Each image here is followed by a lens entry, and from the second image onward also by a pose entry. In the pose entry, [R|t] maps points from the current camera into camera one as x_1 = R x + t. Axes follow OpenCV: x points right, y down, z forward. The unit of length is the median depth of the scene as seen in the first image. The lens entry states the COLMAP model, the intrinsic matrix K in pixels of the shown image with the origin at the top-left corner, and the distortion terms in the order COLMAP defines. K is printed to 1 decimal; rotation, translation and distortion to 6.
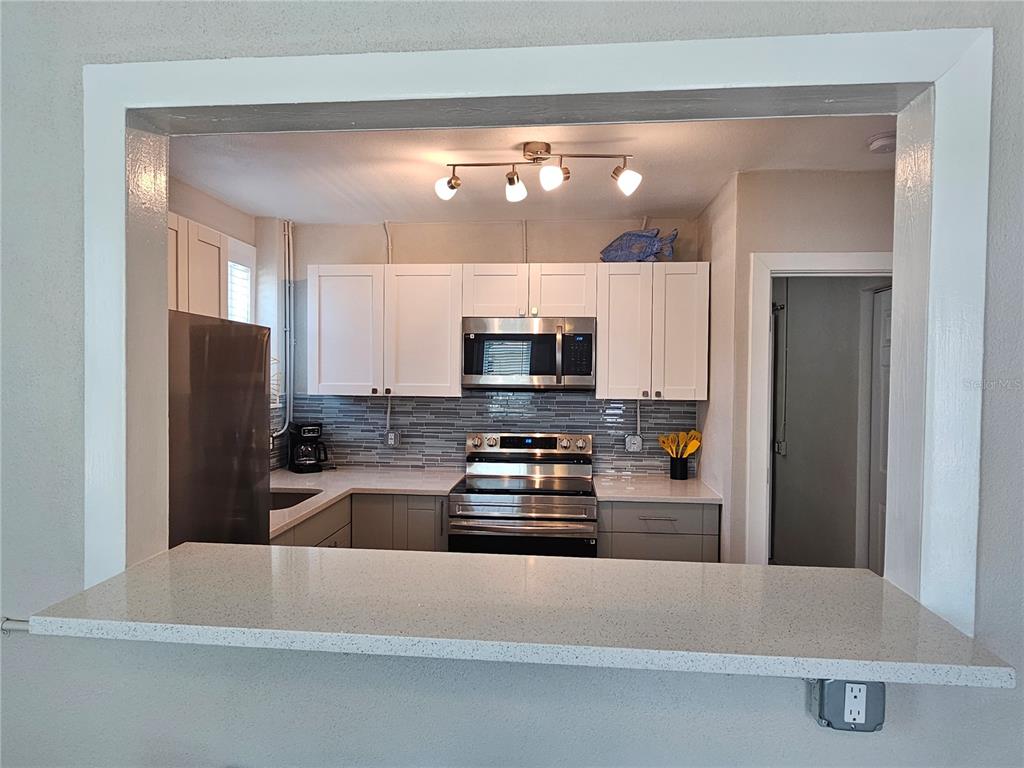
lens RADIAL K [[594.9, 0, 509.2], [0, 594.9, 389.1], [0, 0, 1]] dist [-0.000240, -0.002546]
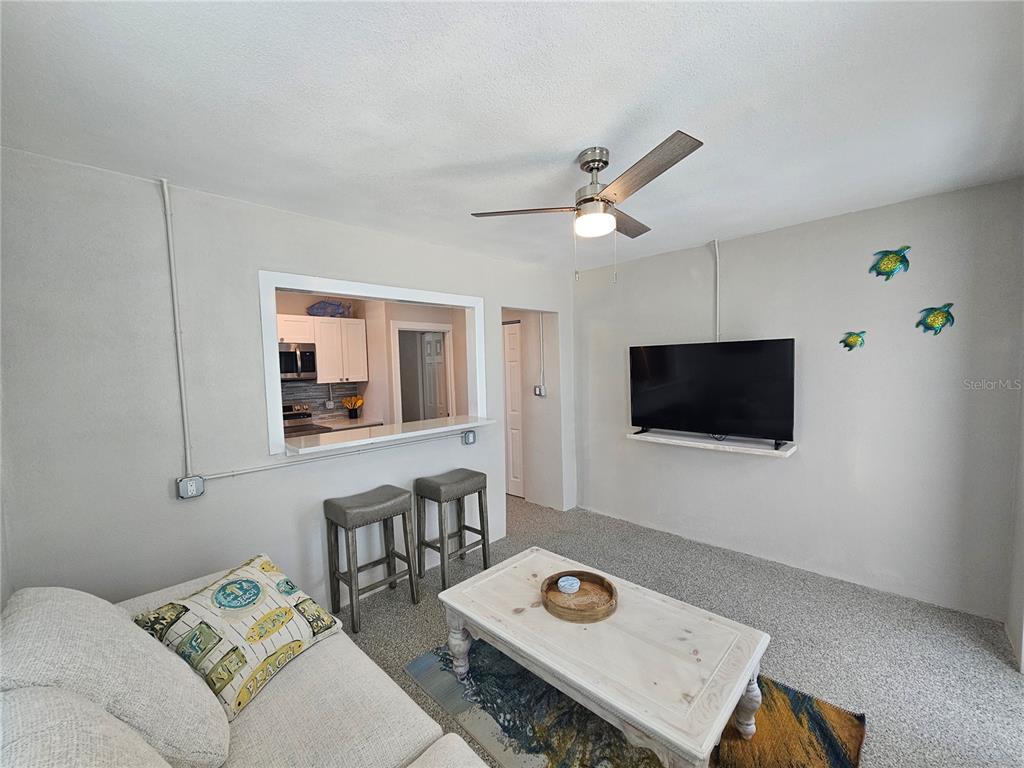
lens RADIAL K [[420.0, 0, 510.7], [0, 420.0, 390.3], [0, 0, 1]] dist [-0.000362, -0.000003]
pose [[0.636783, -0.075632, 0.767324, -0.491459], [0.049876, 0.997134, 0.056893, -0.008430], [-0.769428, 0.002042, 0.638730, -0.387990]]
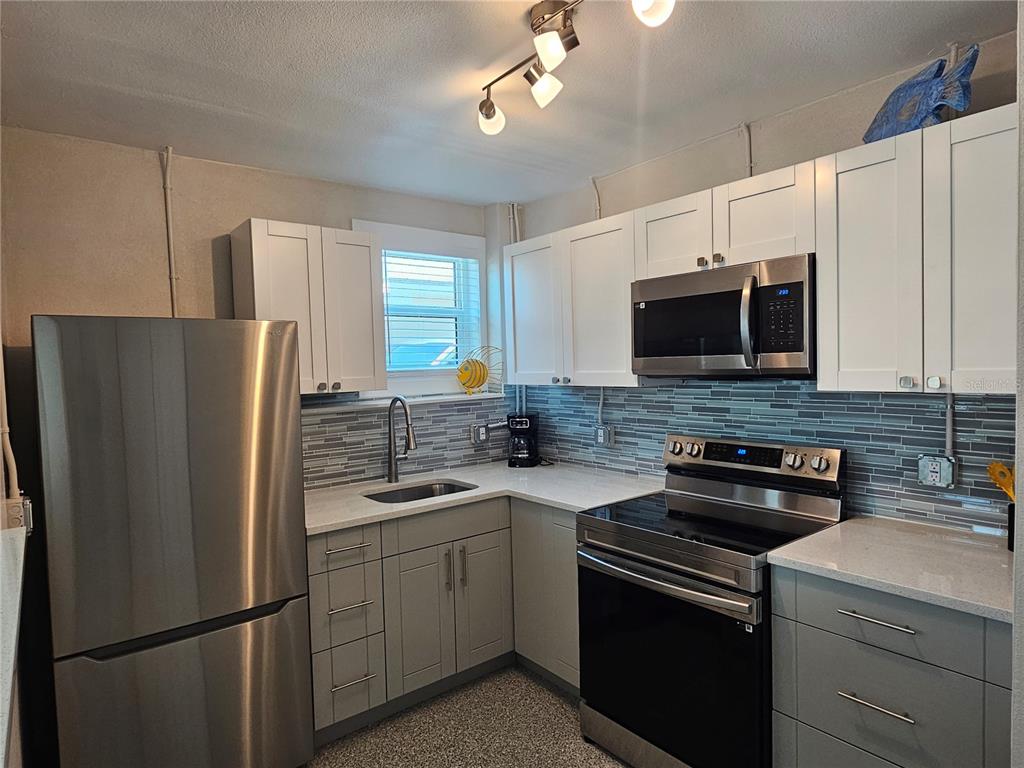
lens RADIAL K [[594.9, 0, 509.2], [0, 594.9, 389.1], [0, 0, 1]] dist [-0.000240, -0.002546]
pose [[0.687976, 0.002471, -0.725729, 0.335059], [0.016853, 0.999670, 0.019380, -0.001503], [0.725537, -0.025564, 0.687708, 0.338551]]
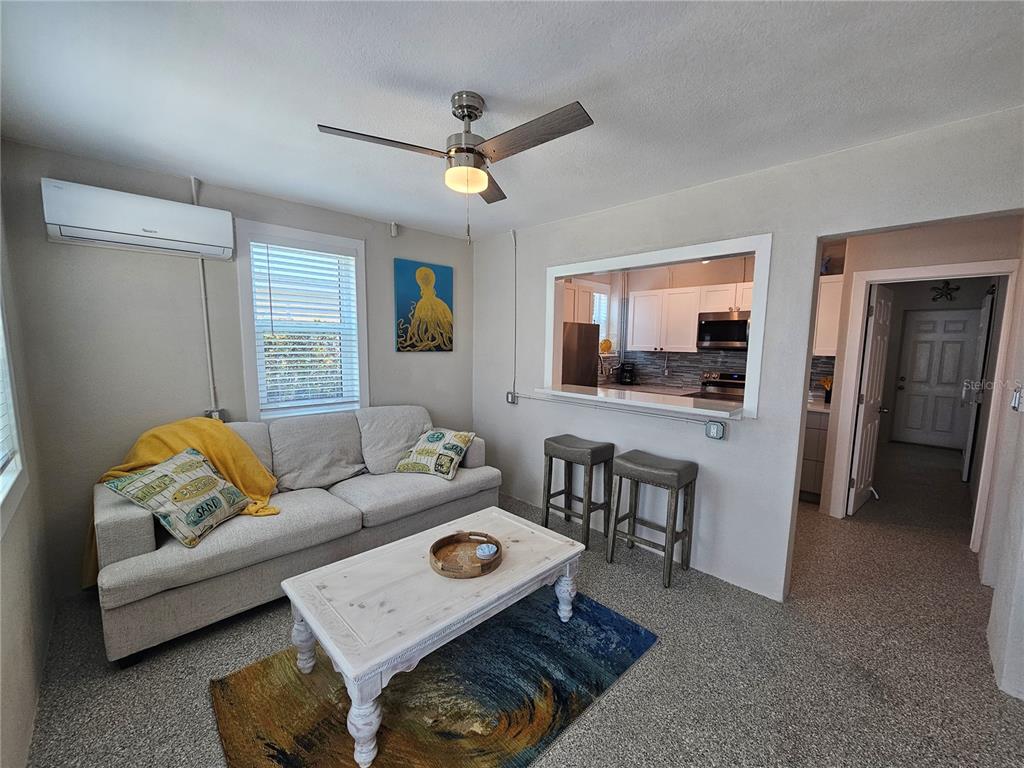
lens RADIAL K [[420.0, 0, 510.7], [0, 420.0, 390.3], [0, 0, 1]] dist [-0.000362, -0.000003]
pose [[0.758727, 0.074759, -0.647104, 0.354626], [-0.017376, 0.995362, 0.094620, 0.016432], [0.651177, -0.060547, 0.756507, -0.484016]]
